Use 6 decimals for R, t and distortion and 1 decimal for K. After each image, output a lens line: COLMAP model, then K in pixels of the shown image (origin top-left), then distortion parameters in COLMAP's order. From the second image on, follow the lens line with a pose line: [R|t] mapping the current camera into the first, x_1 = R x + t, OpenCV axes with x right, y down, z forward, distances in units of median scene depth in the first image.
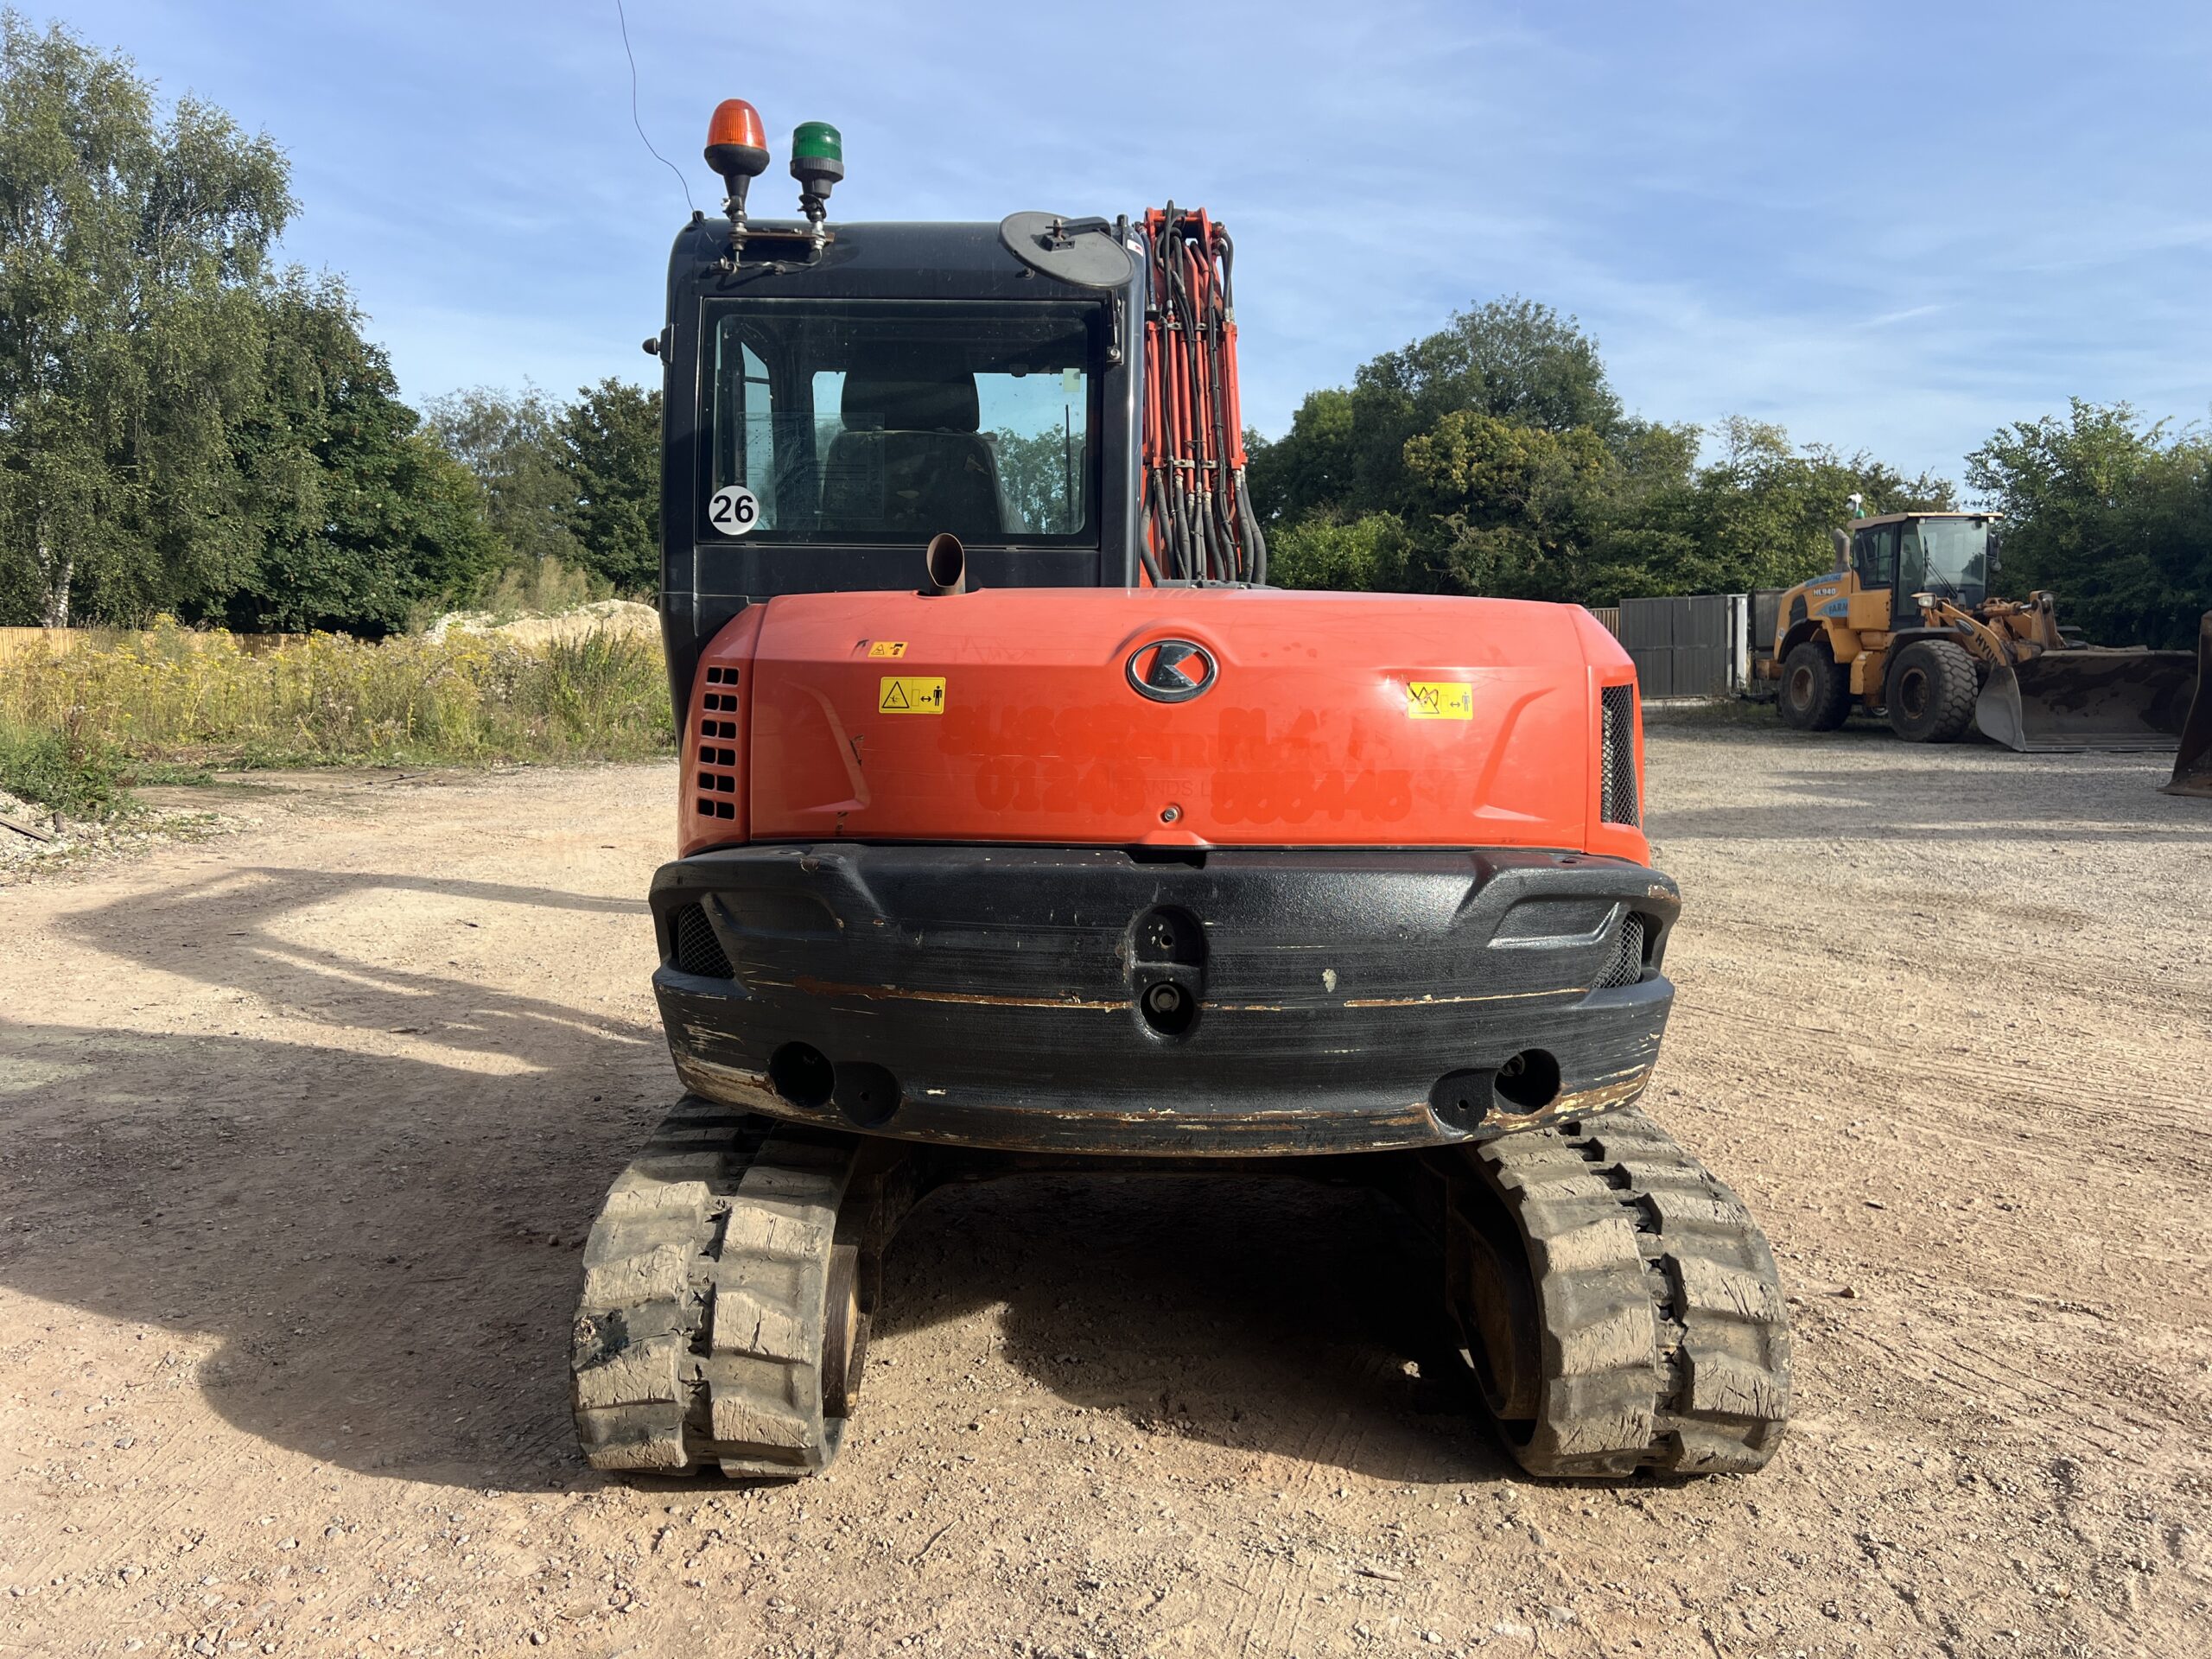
lens RADIAL K [[1636.9, 0, 1109.2], [0, 1636.9, 772.8], [0, 0, 1]] dist [0.078485, -0.087252]
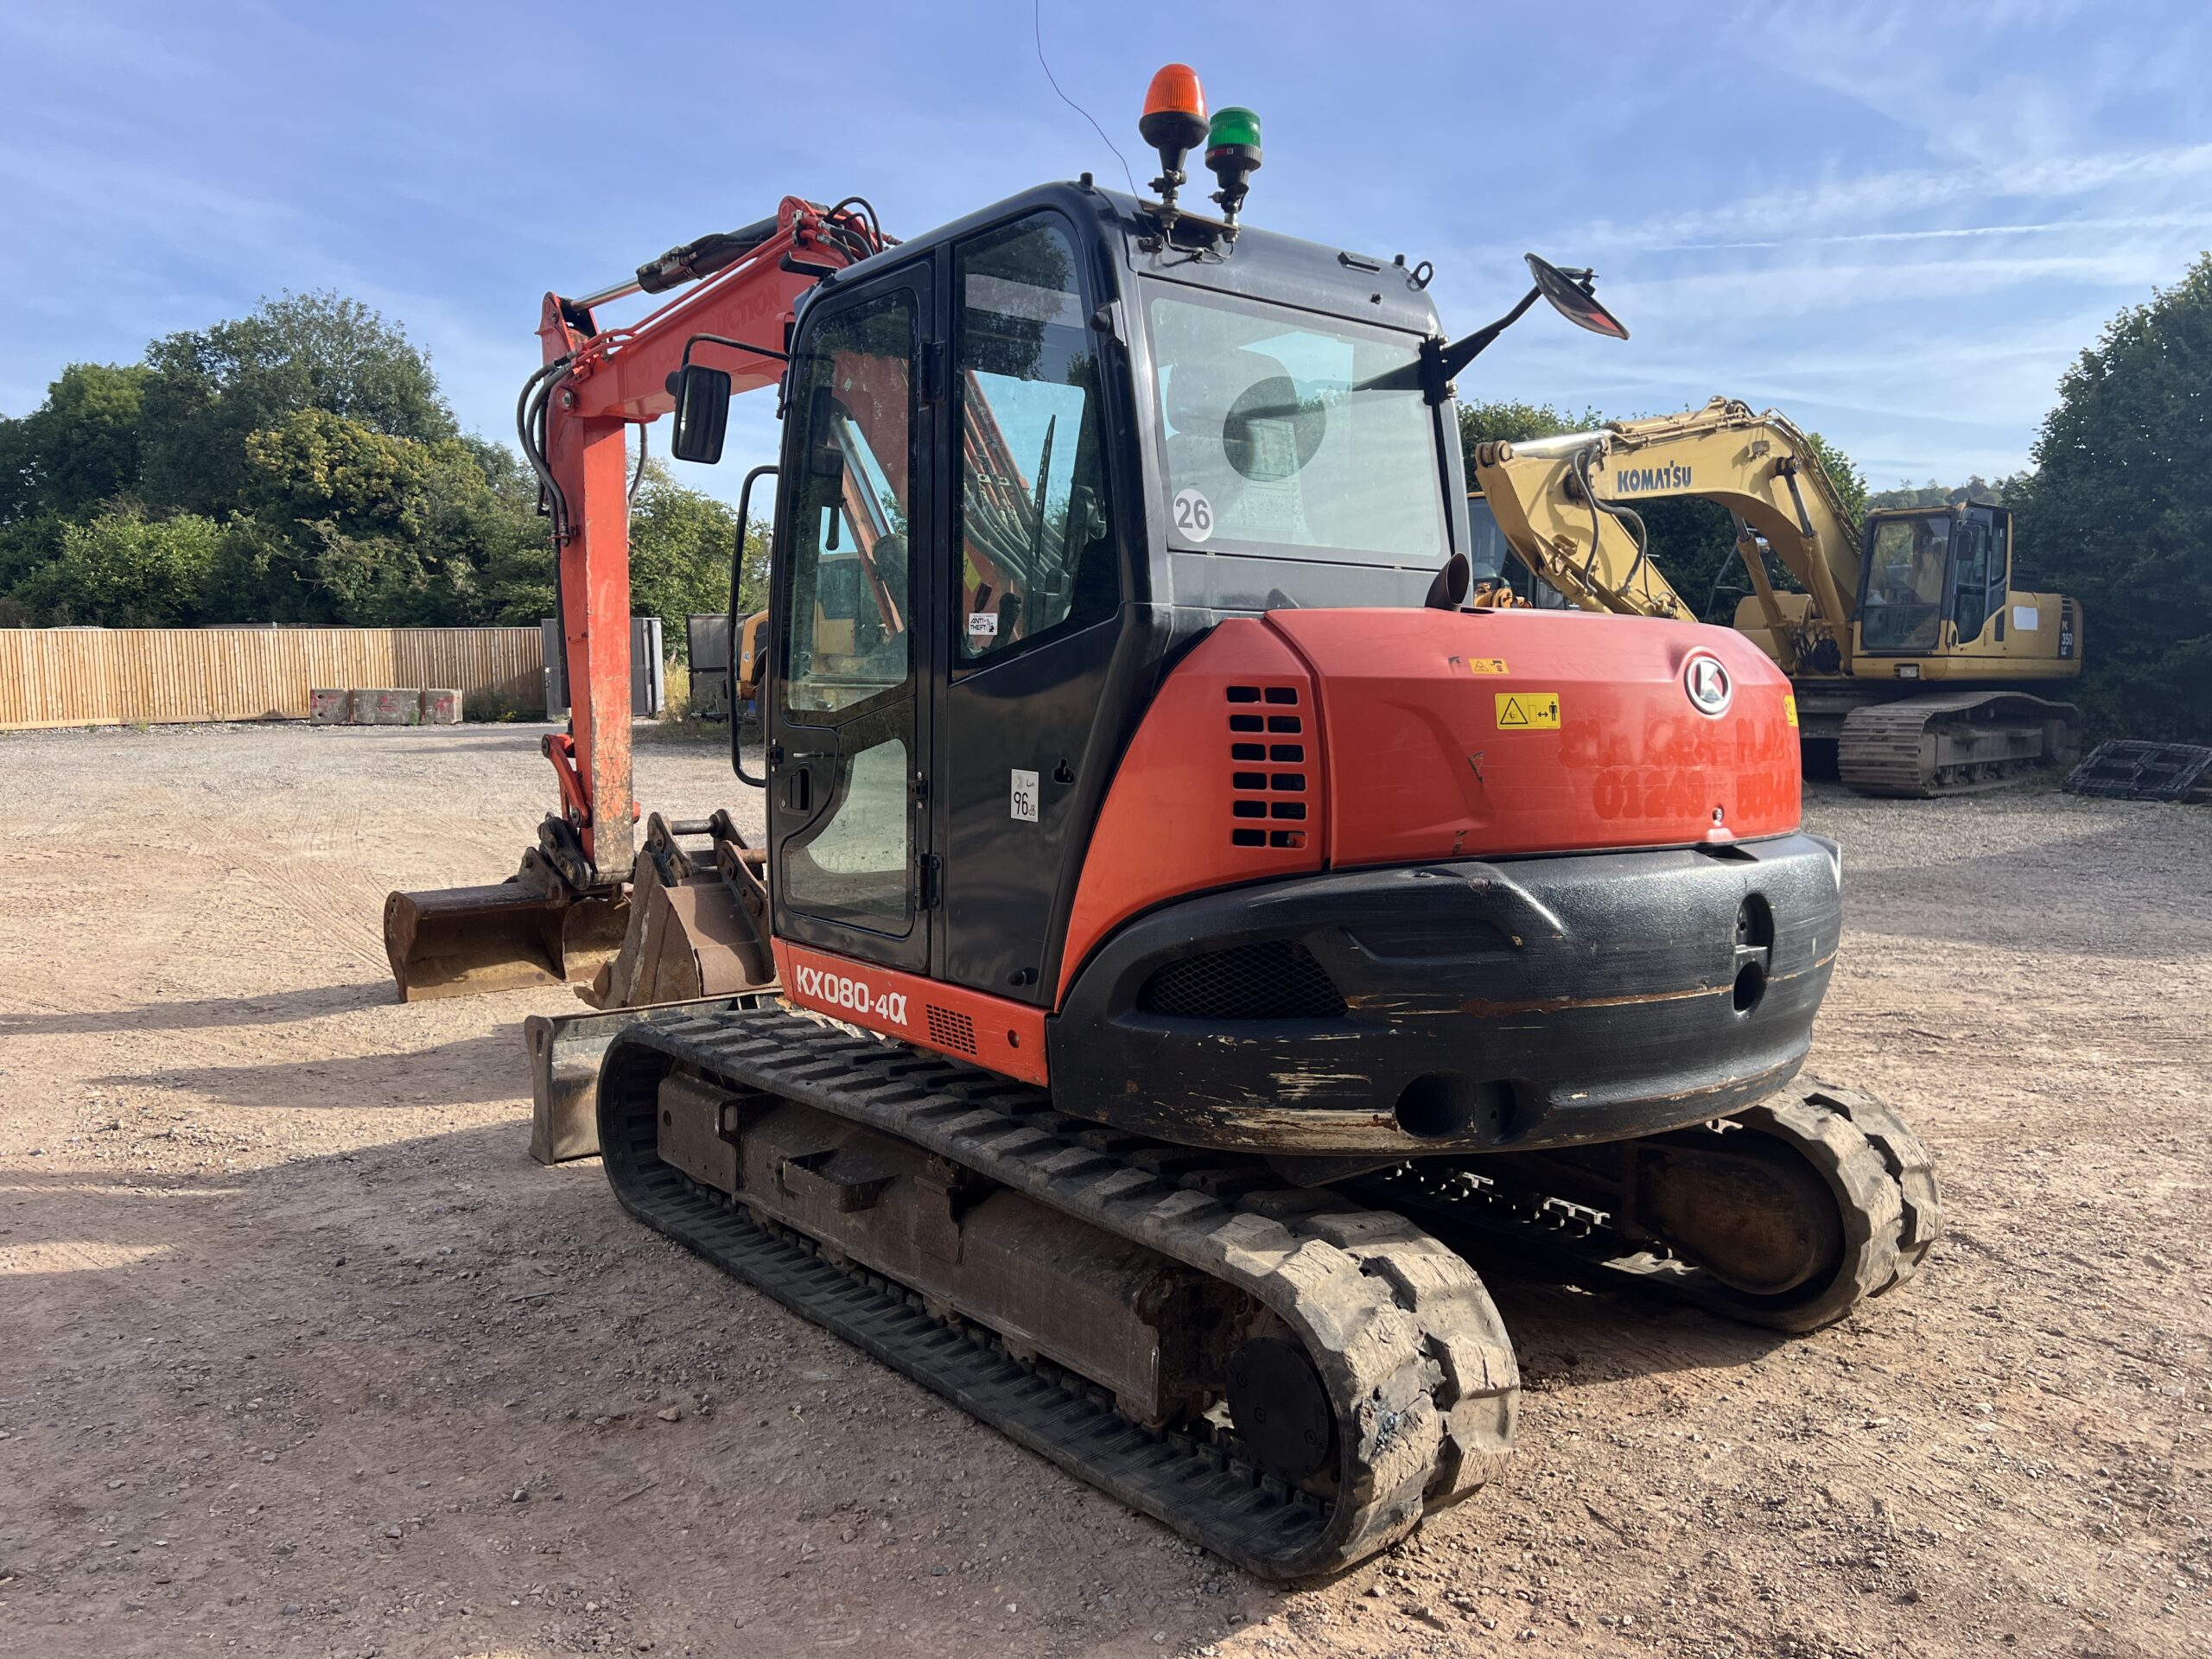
lens RADIAL K [[1650.5, 0, 969.2], [0, 1650.5, 796.6], [0, 0, 1]] dist [0.084909, -0.091492]
pose [[0.776499, -0.042265, 0.628700, -0.127763], [0.040850, 0.999026, 0.016707, -0.003185], [-0.628793, 0.012709, 0.777469, 0.051448]]
